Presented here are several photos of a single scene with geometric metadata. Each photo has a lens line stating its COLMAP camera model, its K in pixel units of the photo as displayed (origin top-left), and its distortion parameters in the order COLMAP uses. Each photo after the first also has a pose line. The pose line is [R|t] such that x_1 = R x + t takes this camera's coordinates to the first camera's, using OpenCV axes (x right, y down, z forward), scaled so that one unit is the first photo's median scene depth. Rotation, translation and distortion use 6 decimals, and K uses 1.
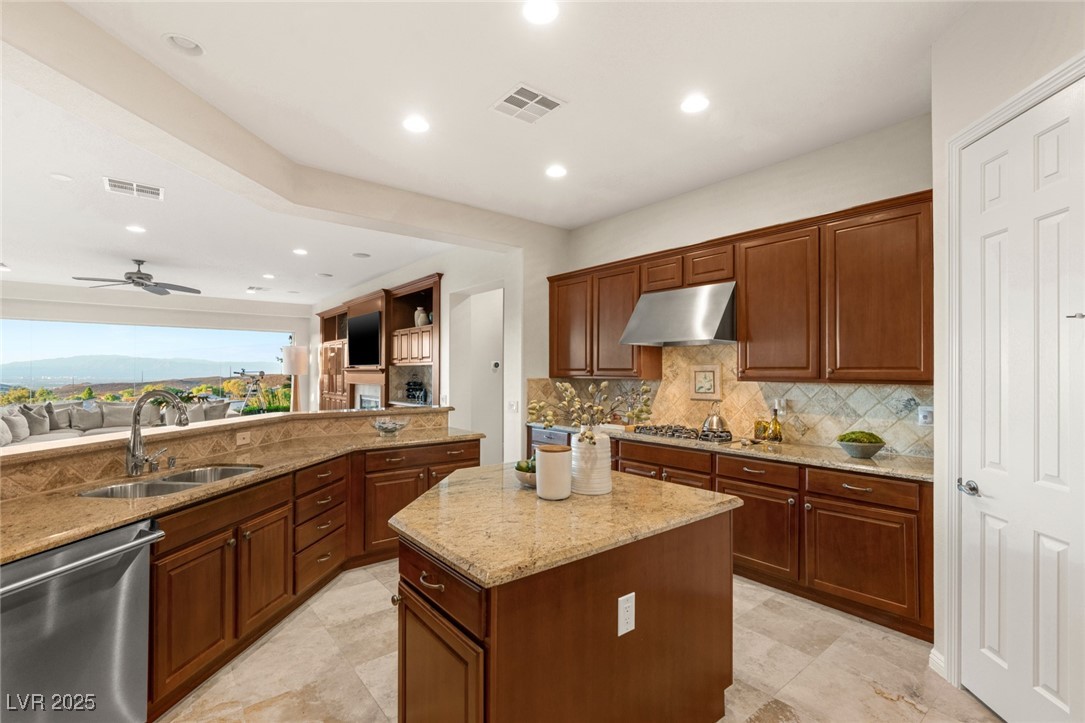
lens RADIAL K [[492.1, 0, 542.5], [0, 492.1, 361.5], [0, 0, 1]] dist [-0.003983, 0.000181]
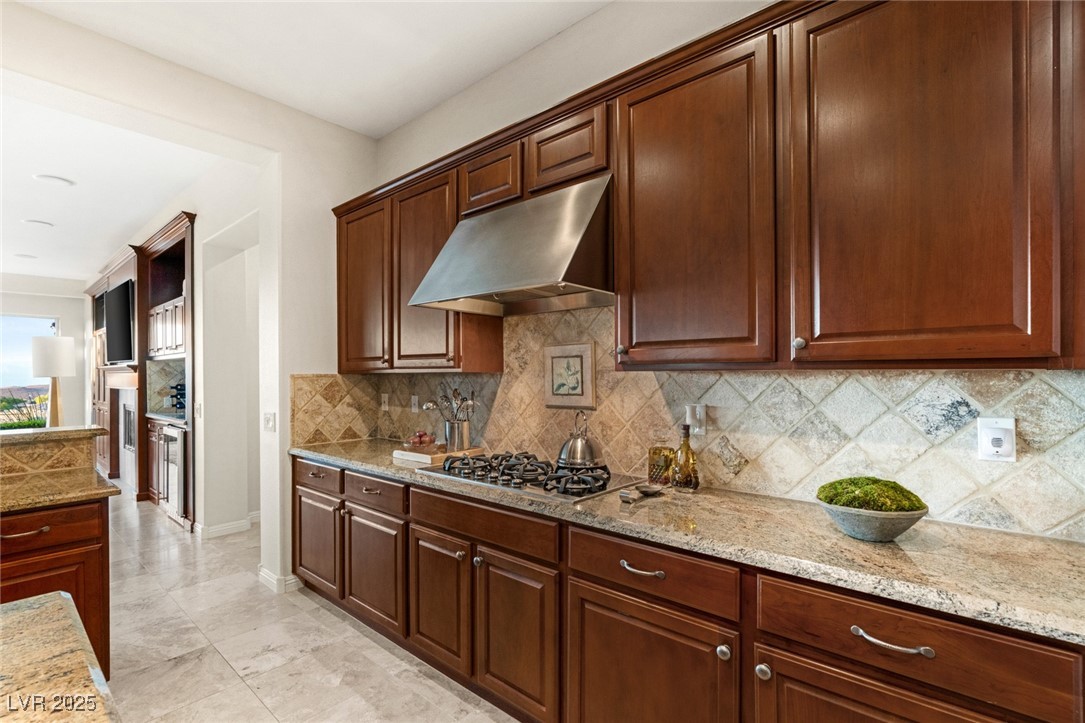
lens RADIAL K [[503.3, 0, 540.6], [0, 503.3, 372.9], [0, 0, 1]] dist [-0.012561, -0.000088]
pose [[0.986245, -0.008253, 0.165083, 0.222184], [0.004977, 0.999783, 0.020248, 0.029308], [-0.165214, -0.019148, 0.986072, 0.476215]]
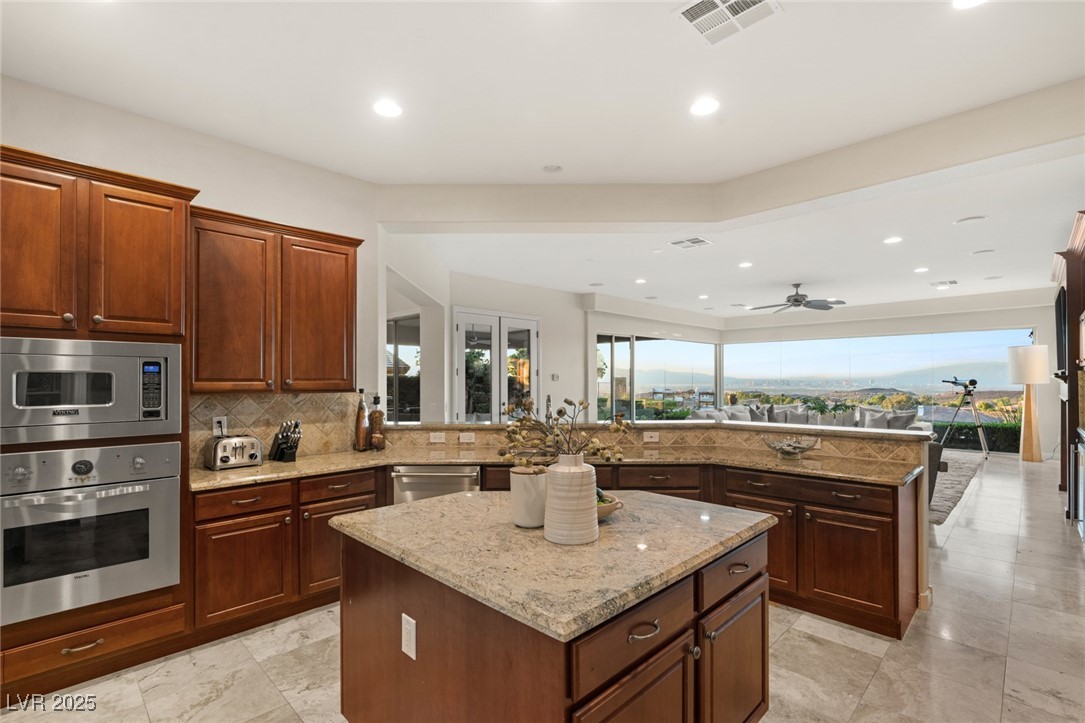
lens RADIAL K [[503.3, 0, 540.6], [0, 503.3, 372.9], [0, 0, 1]] dist [-0.012561, -0.000088]
pose [[0.106215, -0.016026, -0.994214, 0.508820], [0.024817, 0.999601, -0.013461, 0.005886], [0.994033, -0.023244, 0.106571, 0.497262]]
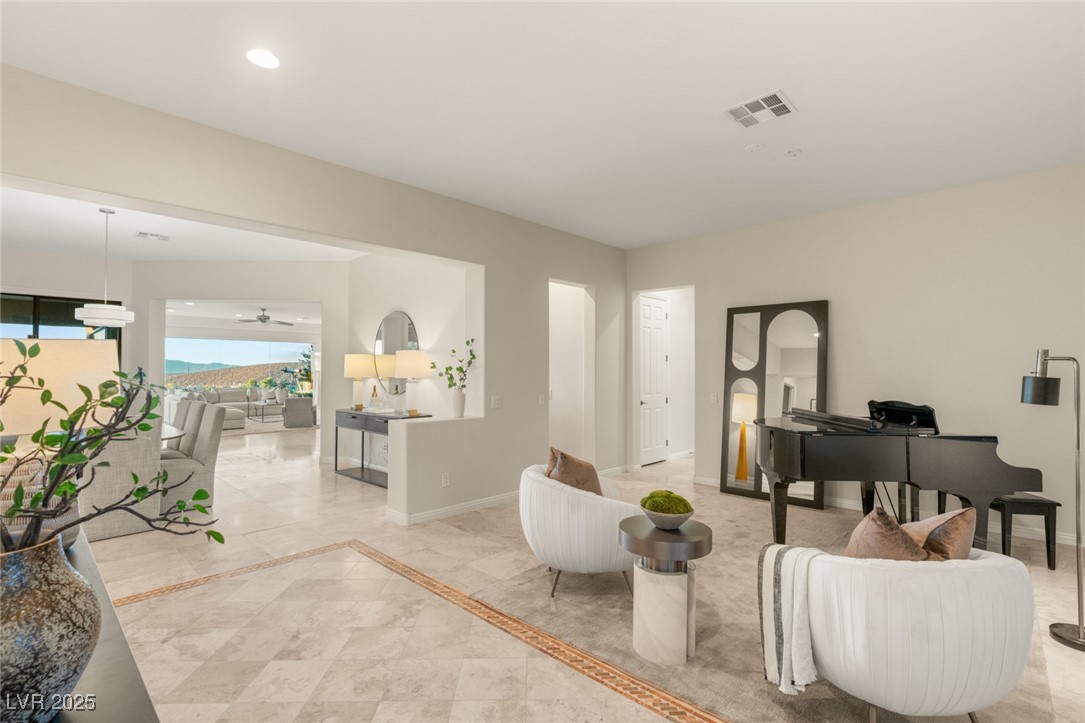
lens RADIAL K [[492.1, 0, 542.5], [0, 492.1, 361.5], [0, 0, 1]] dist [-0.003983, 0.000181]
pose [[0.992153, 0.000641, 0.125026, -0.023644], [-0.000970, 0.999996, 0.002569, -0.025579], [-0.125024, -0.002670, 0.992150, -1.749324]]
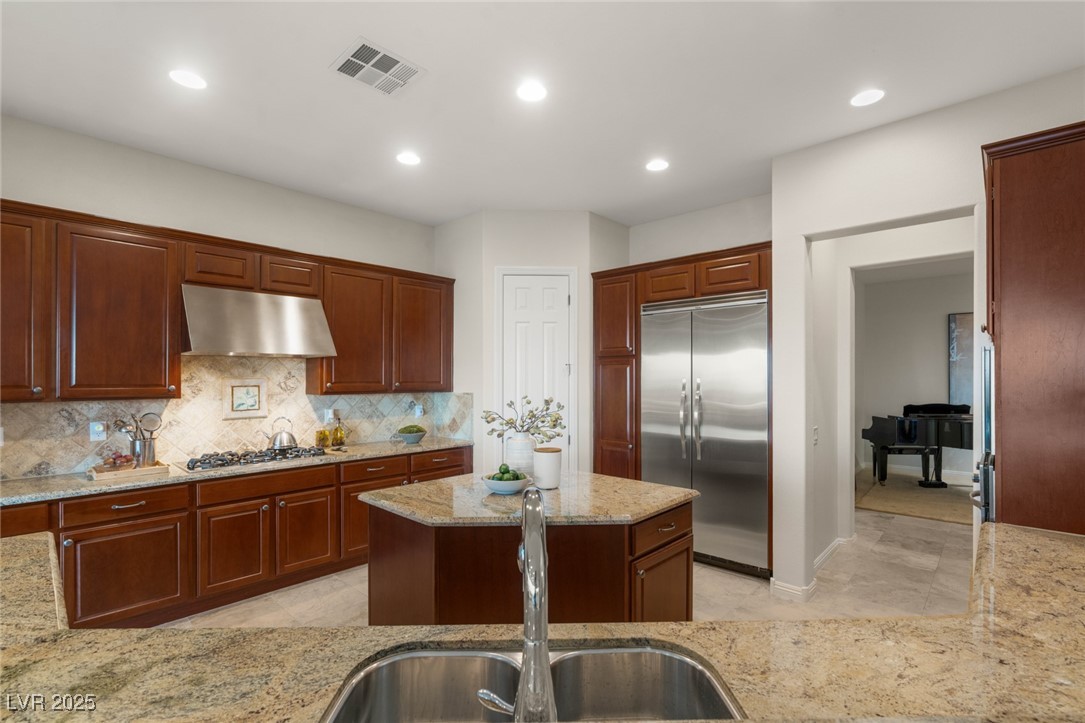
lens RADIAL K [[492.8, 0, 539.7], [0, 492.8, 386.3], [0, 0, 1]] dist [-0.000510, 0.000048]
pose [[-0.137101, -0.021503, 0.990324, -0.679606], [-0.021265, 0.999598, 0.018760, -0.008195], [-0.990329, -0.018488, -0.137503, 0.648003]]
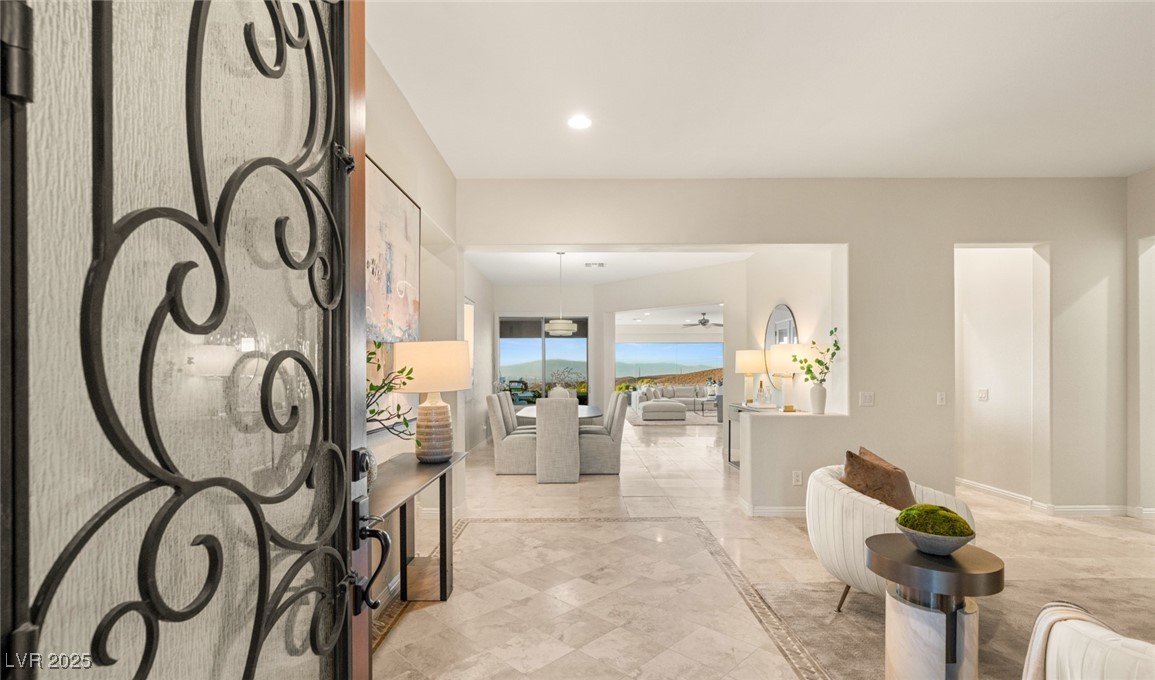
lens RADIAL K [[515.0, 0, 594.4], [0, 515.0, 370.8], [0, 0, 1]] dist [-0.001941, -0.000094]
pose [[0.792830, -0.006865, -0.609404, 0.208818], [0.019016, 0.999728, 0.013478, -0.009810], [0.609146, -0.022274, 0.792745, -1.754455]]
